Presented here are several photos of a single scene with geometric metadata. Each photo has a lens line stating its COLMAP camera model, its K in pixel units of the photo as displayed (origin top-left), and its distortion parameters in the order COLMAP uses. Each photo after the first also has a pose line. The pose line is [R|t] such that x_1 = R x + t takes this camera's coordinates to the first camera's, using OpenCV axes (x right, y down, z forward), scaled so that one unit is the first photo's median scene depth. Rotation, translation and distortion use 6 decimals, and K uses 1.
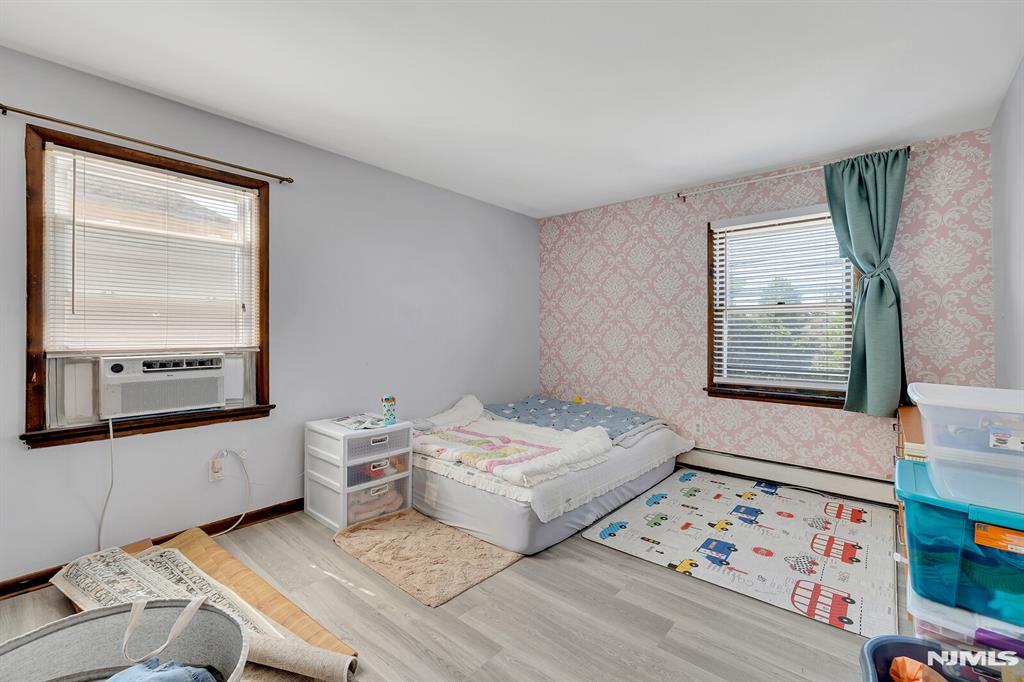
lens RADIAL K [[435.3, 0, 506.6], [0, 435.3, 332.1], [0, 0, 1]] dist [-0.002885, 0.000110]
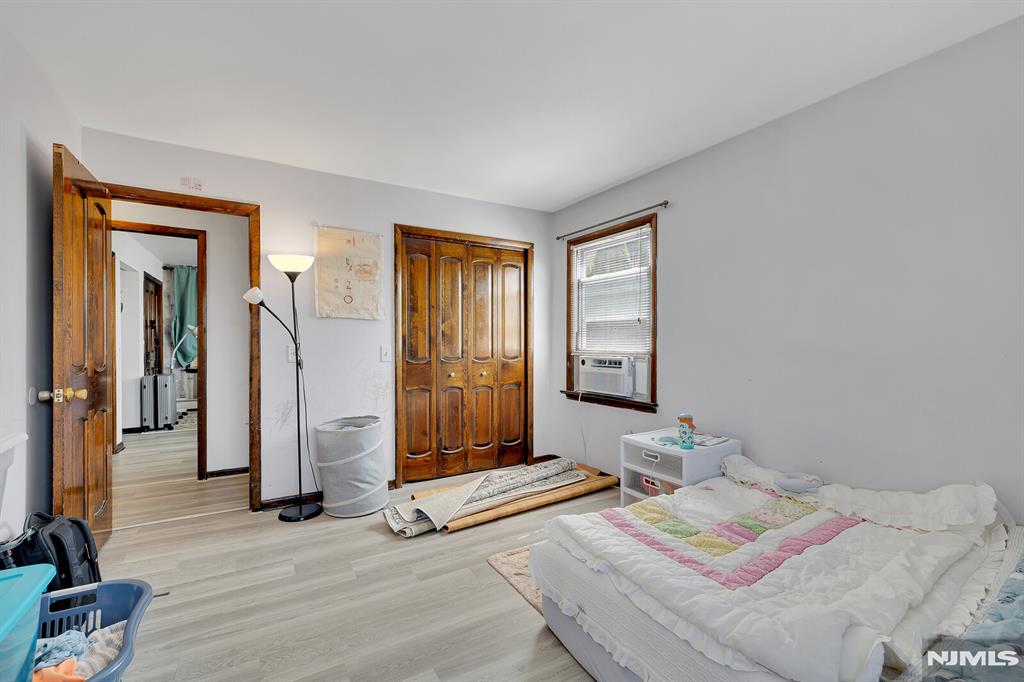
lens RADIAL K [[435.3, 0, 508.2], [0, 435.3, 346.5], [0, 0, 1]] dist [-0.002885, 0.000110]
pose [[-0.290908, 0.009937, -0.956700, 0.791814], [-0.002263, 0.999936, 0.011074, 0.000928], [0.956749, 0.005386, -0.290866, 1.111165]]
